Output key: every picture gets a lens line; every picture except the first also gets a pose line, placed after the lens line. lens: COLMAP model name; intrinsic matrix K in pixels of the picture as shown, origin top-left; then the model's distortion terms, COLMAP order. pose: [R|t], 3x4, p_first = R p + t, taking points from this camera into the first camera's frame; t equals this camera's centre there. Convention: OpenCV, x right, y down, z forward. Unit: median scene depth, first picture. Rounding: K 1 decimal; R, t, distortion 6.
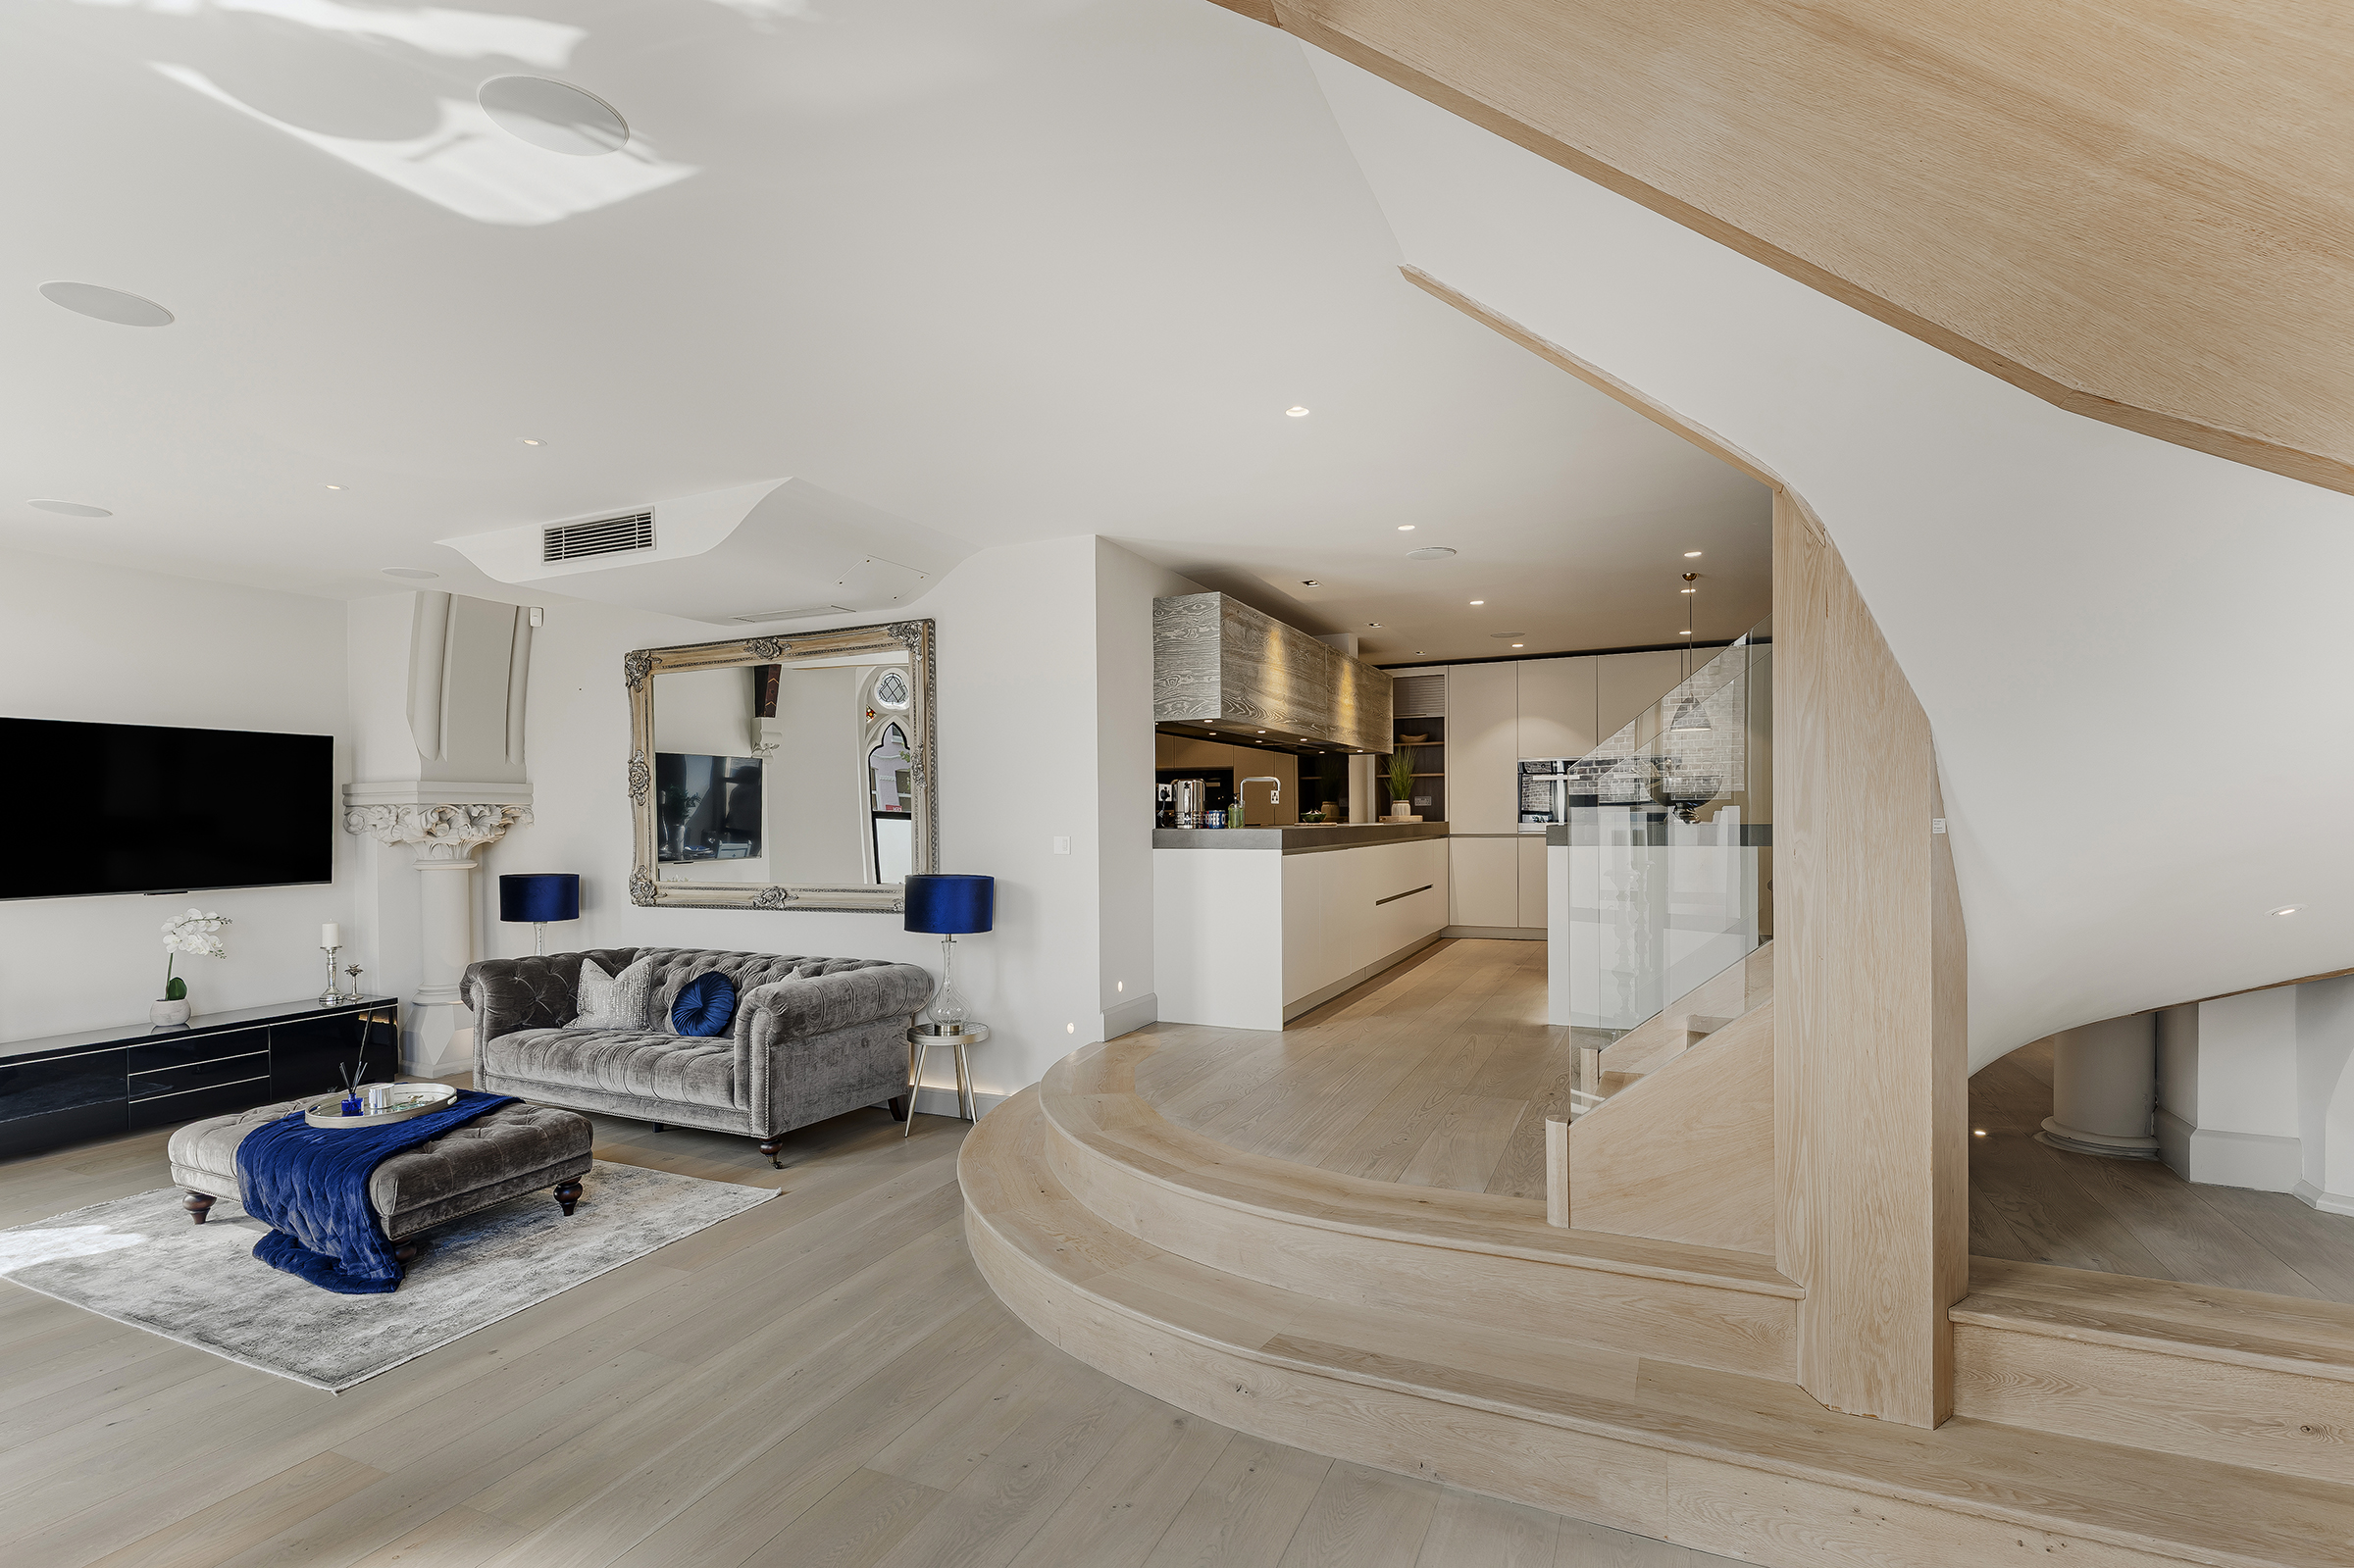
lens RADIAL K [[1067.4, 0, 1178.3], [0, 1067.4, 843.2], [0, 0, 1]] dist [0.000875, 0.000009]
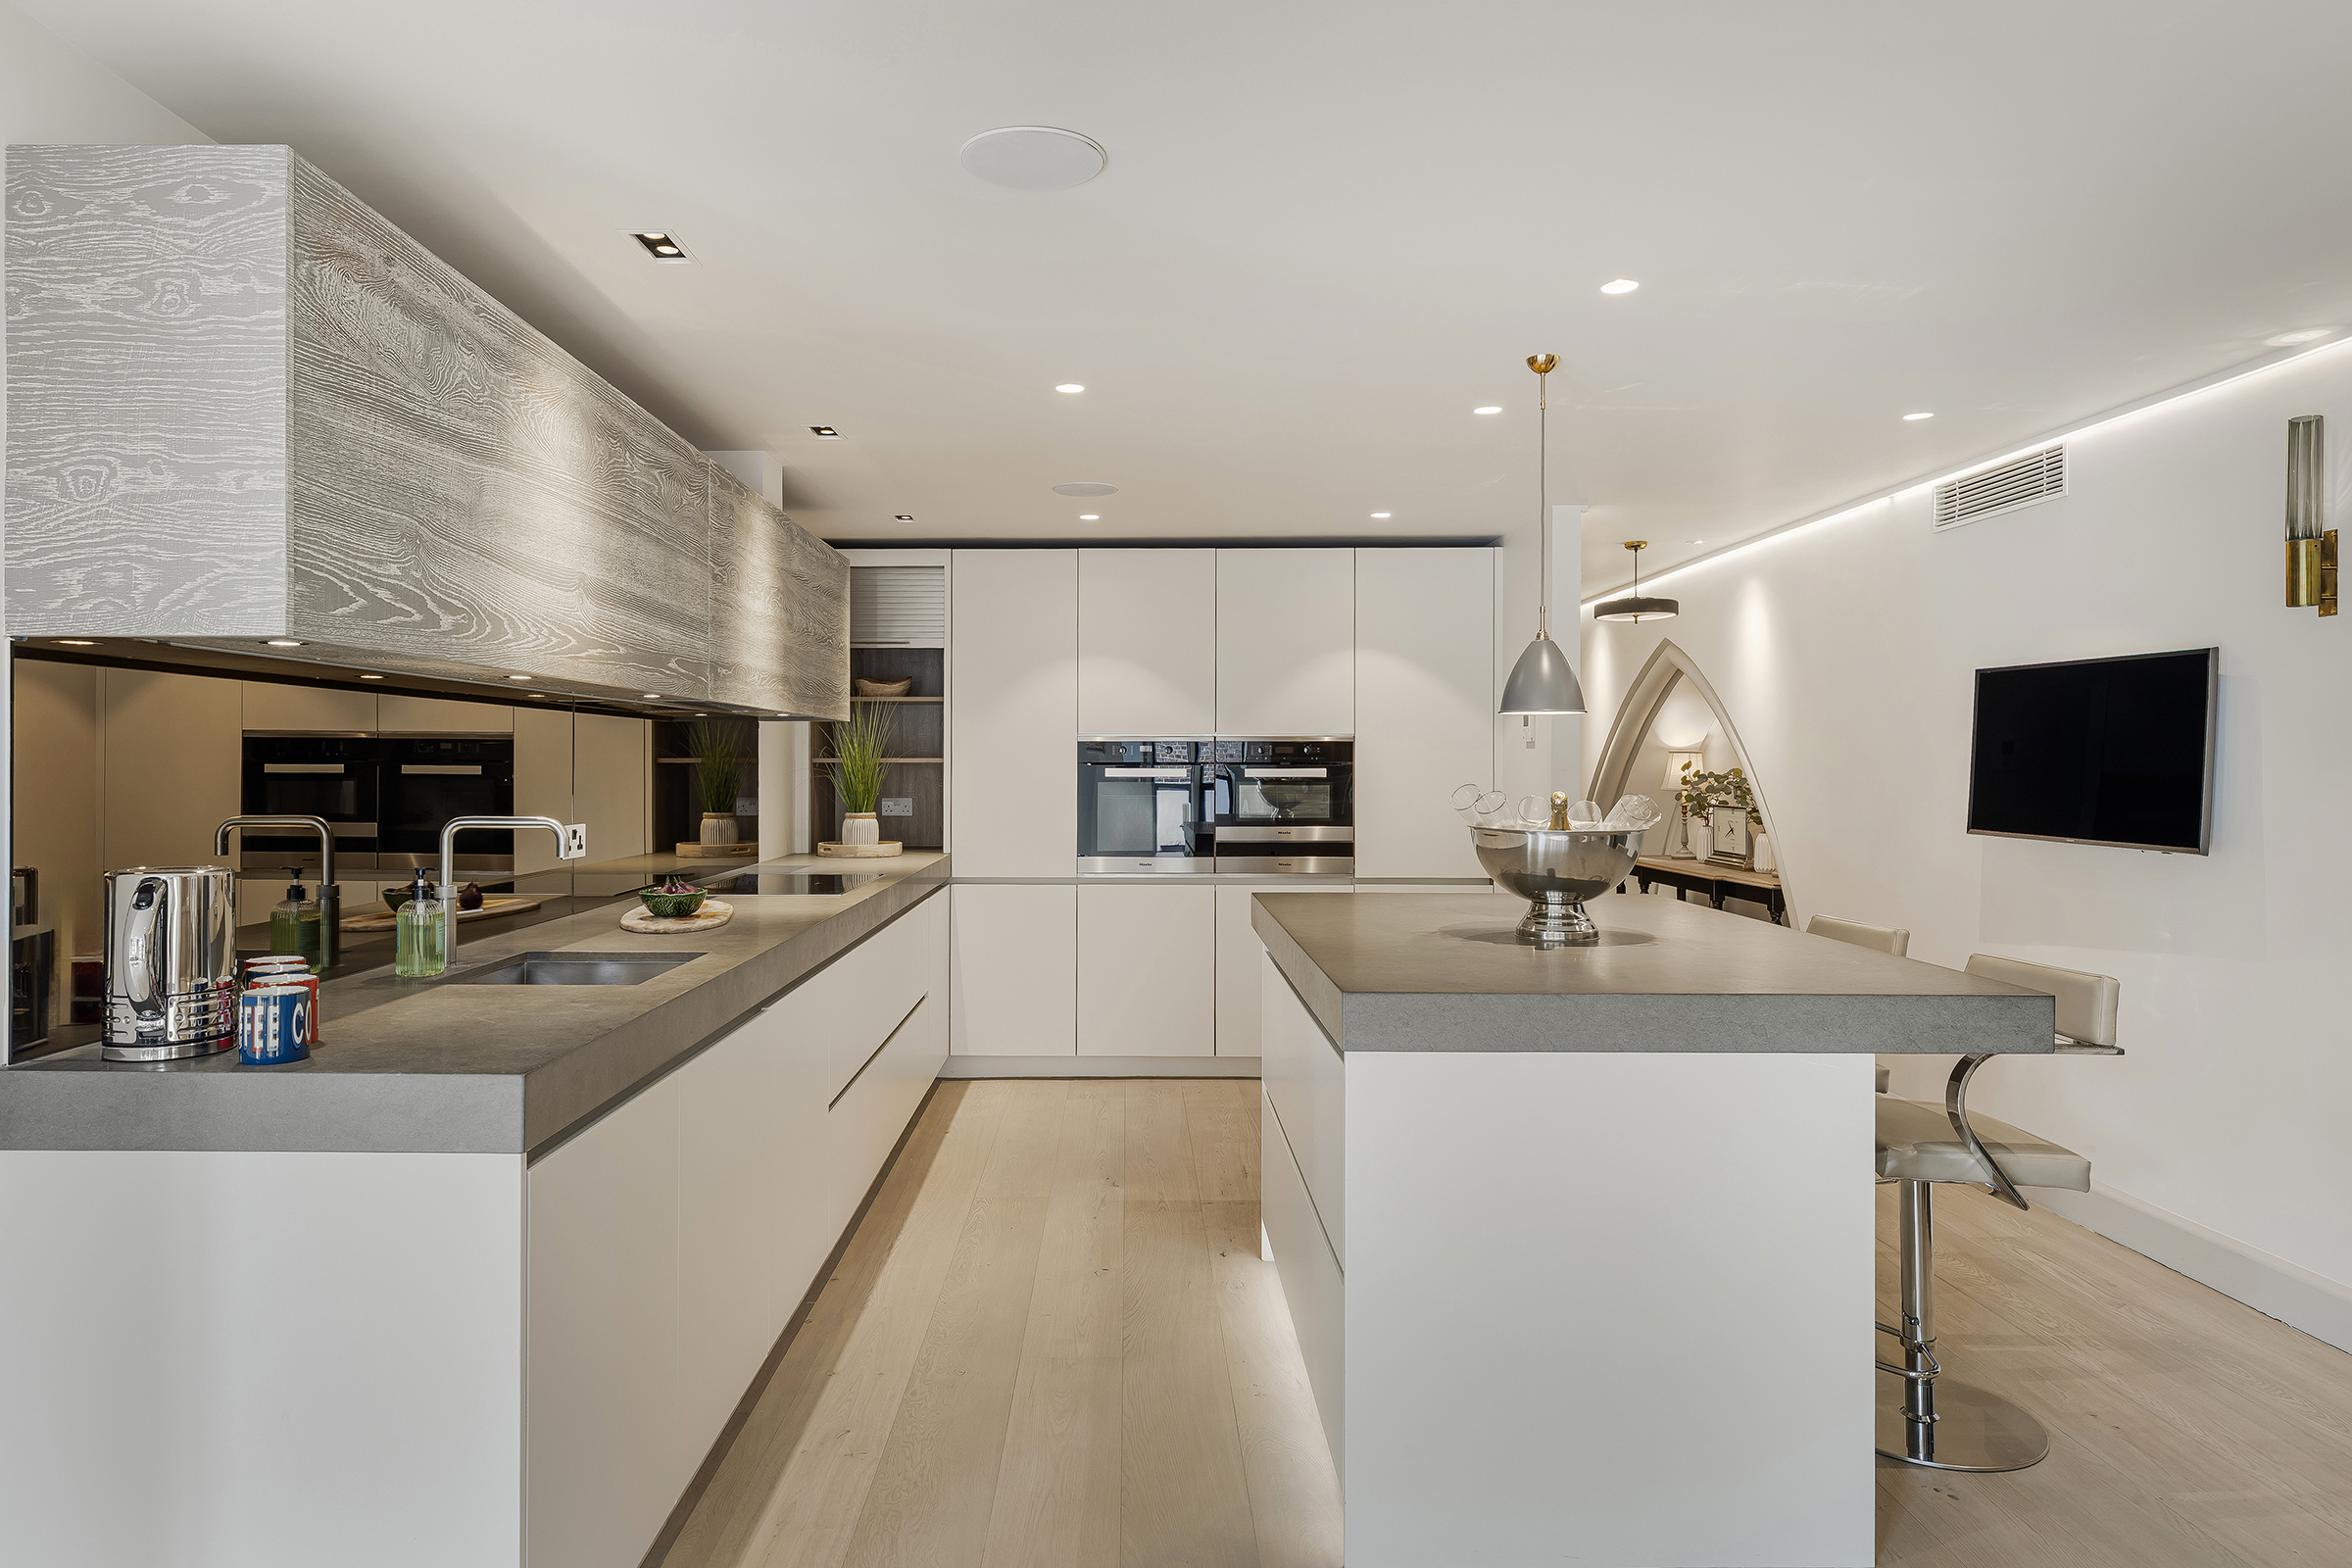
lens RADIAL K [[1382.4, 0, 1071.1], [0, 1382.4, 790.1], [0, 0, 1]] dist [-0.015967, -0.000717]
pose [[0.923719, 0.004333, 0.383046, 0.068062], [-0.001489, 0.999969, -0.007721, -0.060592], [-0.383068, 0.006561, 0.923697, 0.483818]]
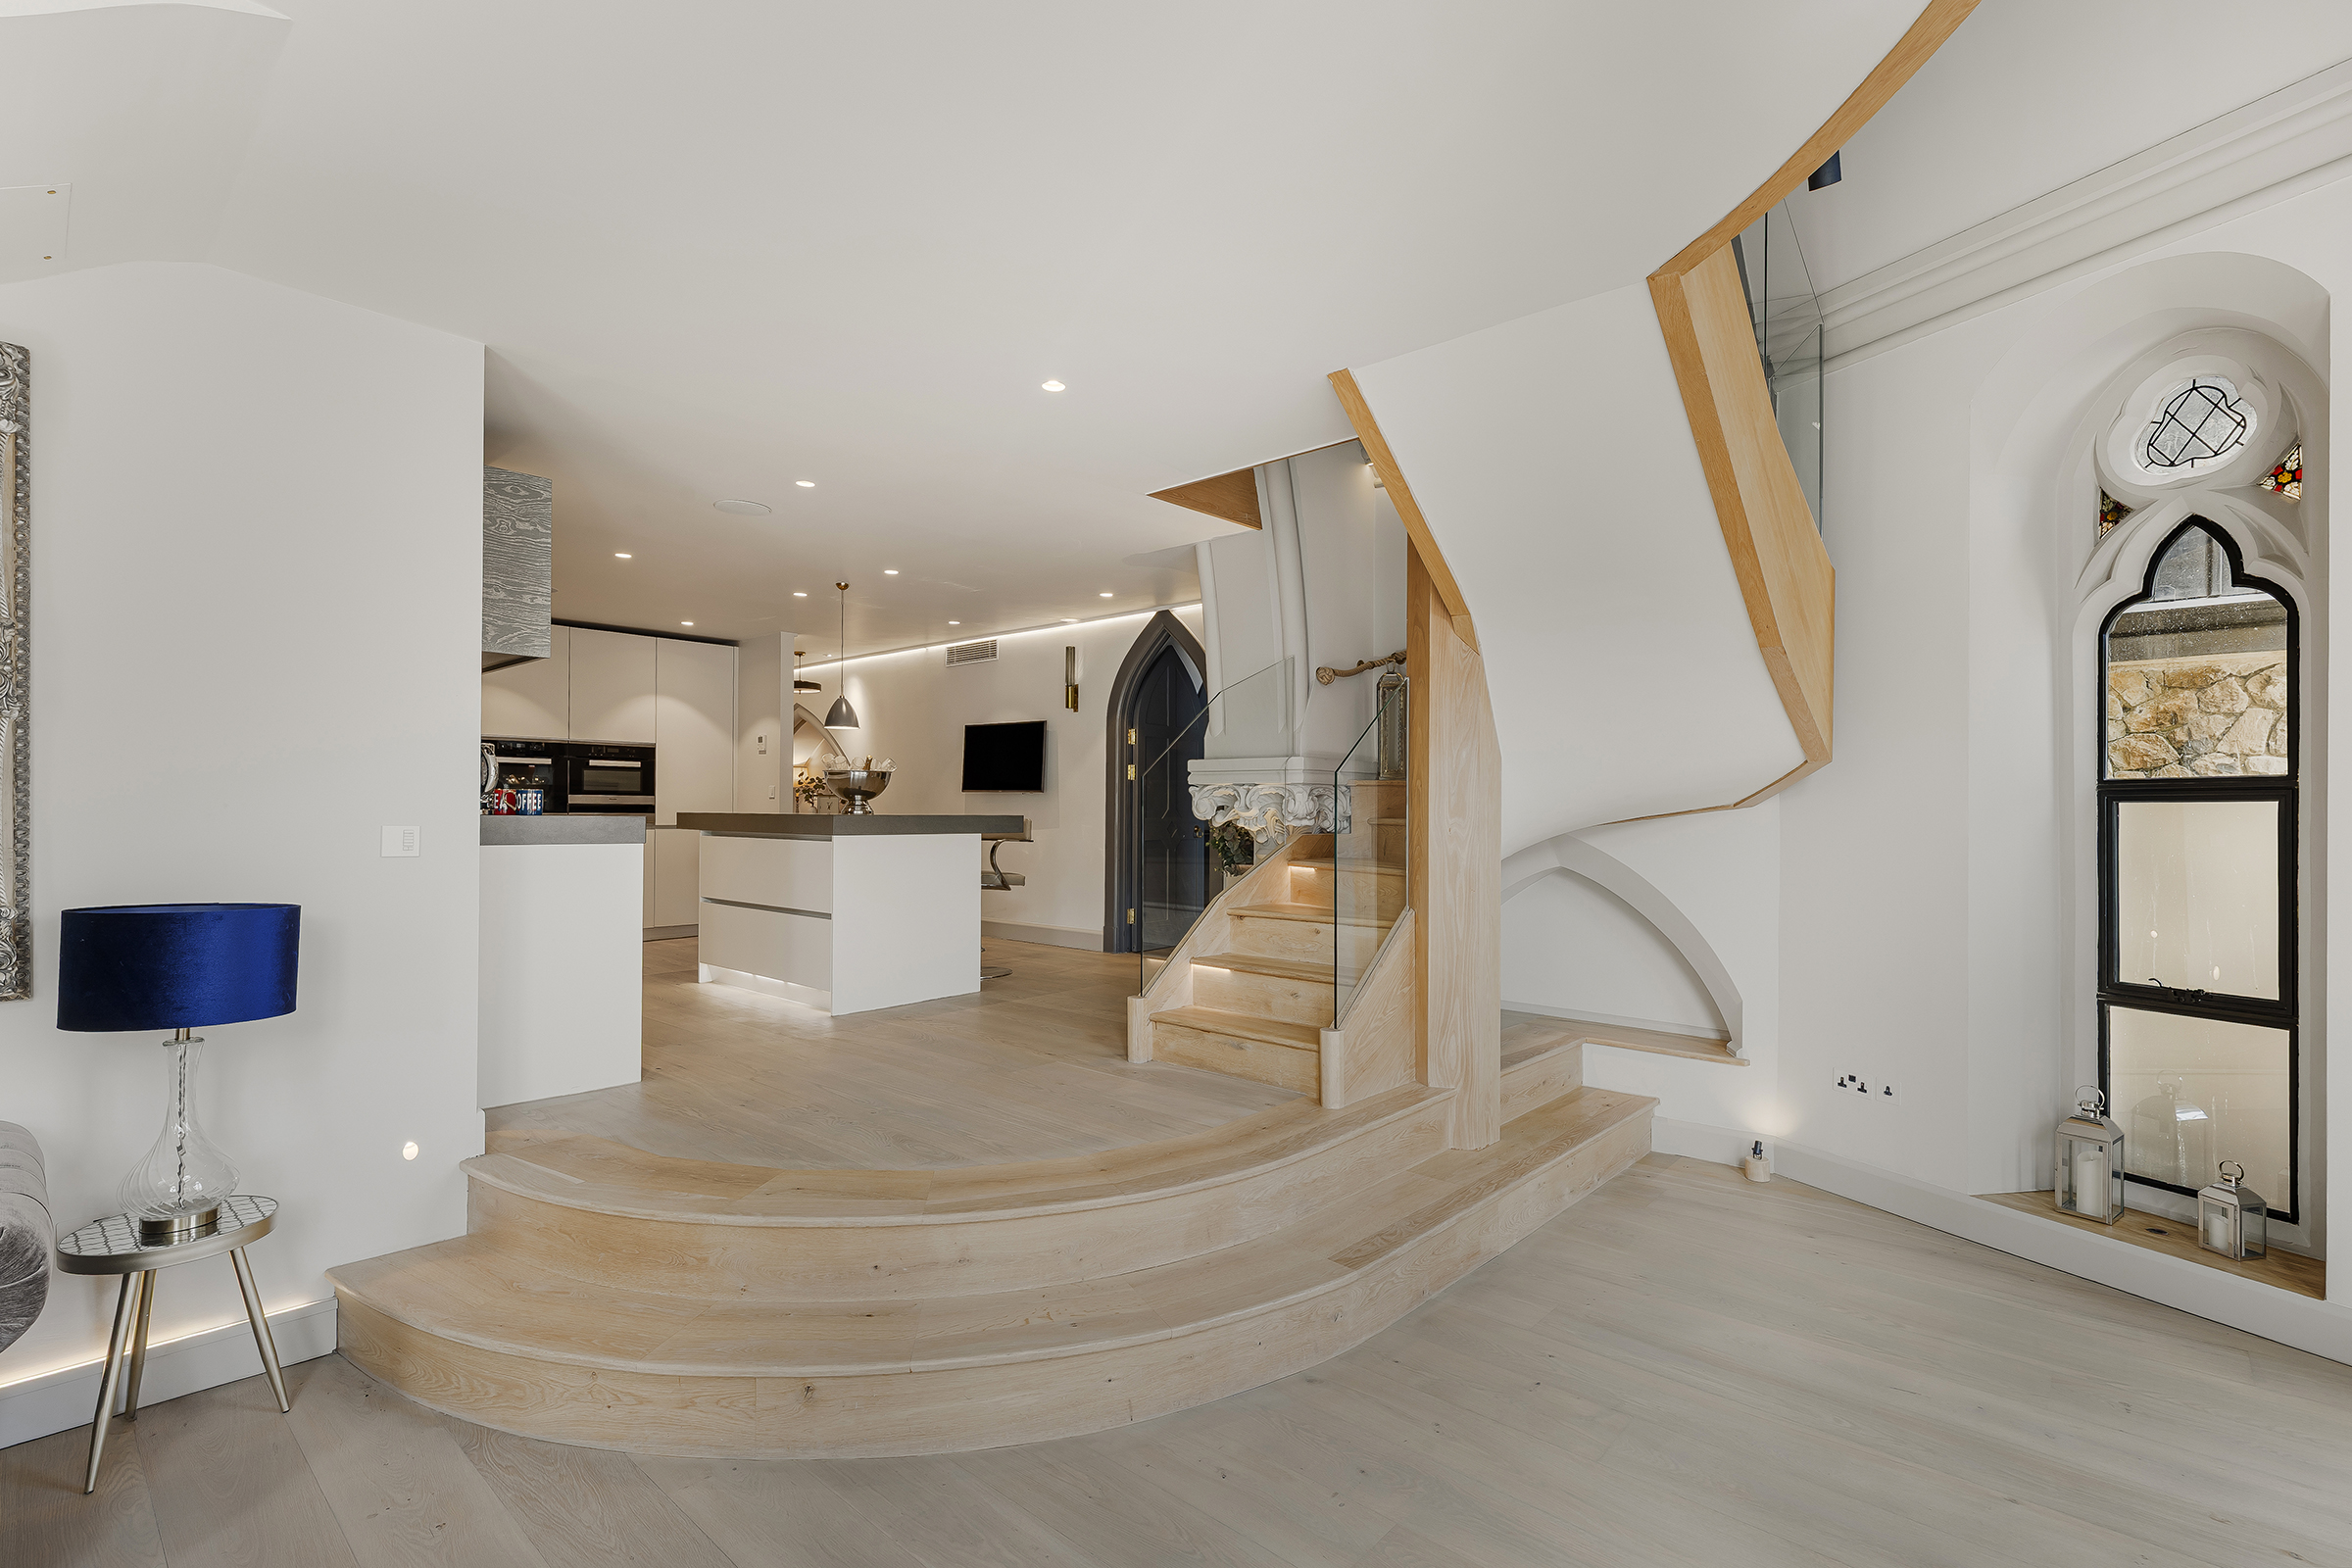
lens RADIAL K [[1074.7, 0, 1183.9], [0, 1074.7, 808.2], [0, 0, 1]] dist [0.002546, -0.000656]
pose [[0.303304, 0.015424, 0.952769, -0.397216], [0.011891, 0.999730, -0.019970, 0.000925], [-0.952820, 0.017387, 0.303038, 0.300504]]
